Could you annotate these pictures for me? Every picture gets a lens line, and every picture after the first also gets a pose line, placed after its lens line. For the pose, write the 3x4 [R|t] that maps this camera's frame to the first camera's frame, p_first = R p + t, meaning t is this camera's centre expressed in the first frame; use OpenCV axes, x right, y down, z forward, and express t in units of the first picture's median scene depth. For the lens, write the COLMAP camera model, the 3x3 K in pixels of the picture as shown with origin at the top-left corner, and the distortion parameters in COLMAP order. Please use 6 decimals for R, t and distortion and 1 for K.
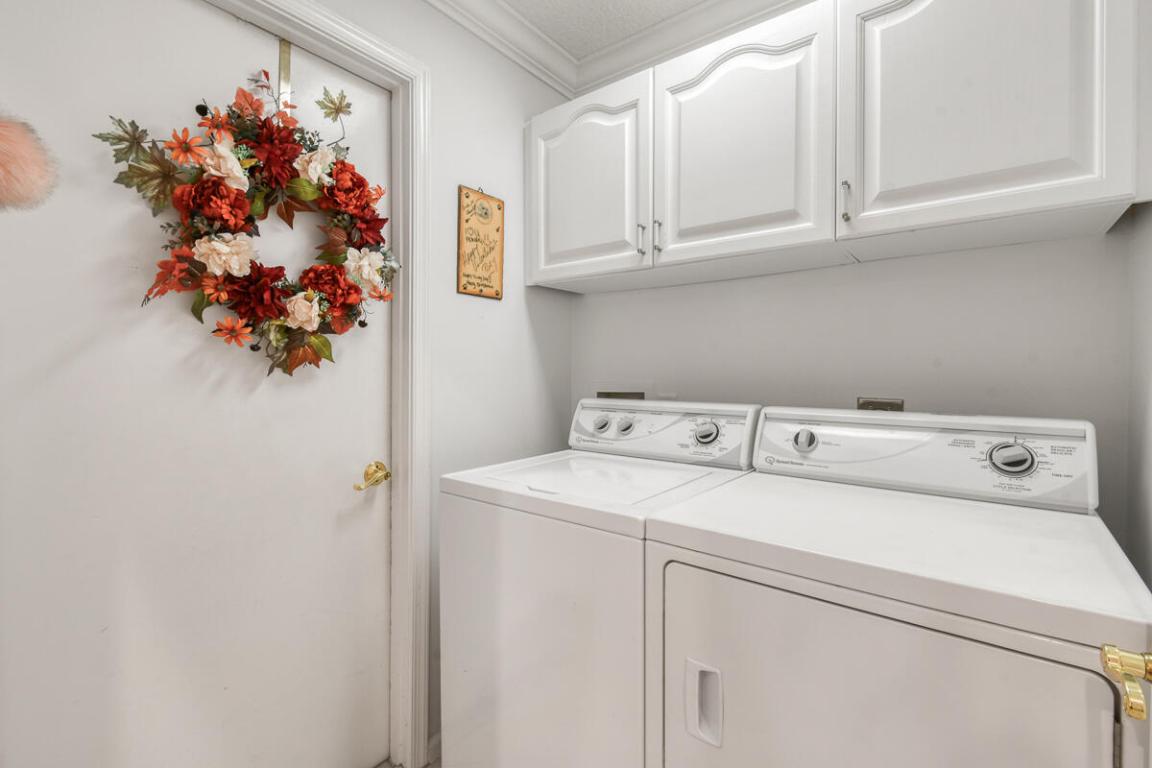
lens RADIAL K [[514.2, 0, 573.9], [0, 514.2, 376.0], [0, 0, 1]] dist [0.003595, 0.000000]
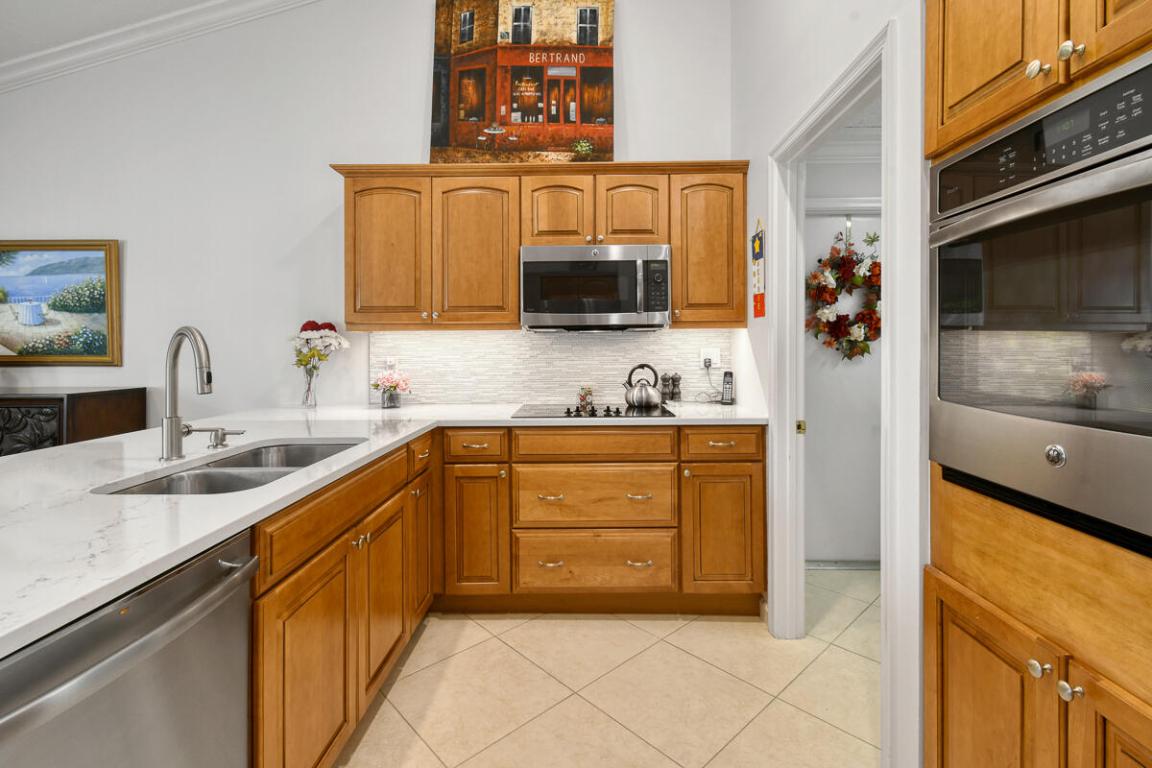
lens RADIAL K [[514.2, 0, 576.4], [0, 514.2, 357.2], [0, 0, 1]] dist [0.003595, 0.000000]
pose [[0.590564, -0.001535, -0.806989, 0.598079], [-0.001204, 0.999995, -0.002783, -0.007391], [0.806990, 0.002615, 0.590560, -1.388188]]
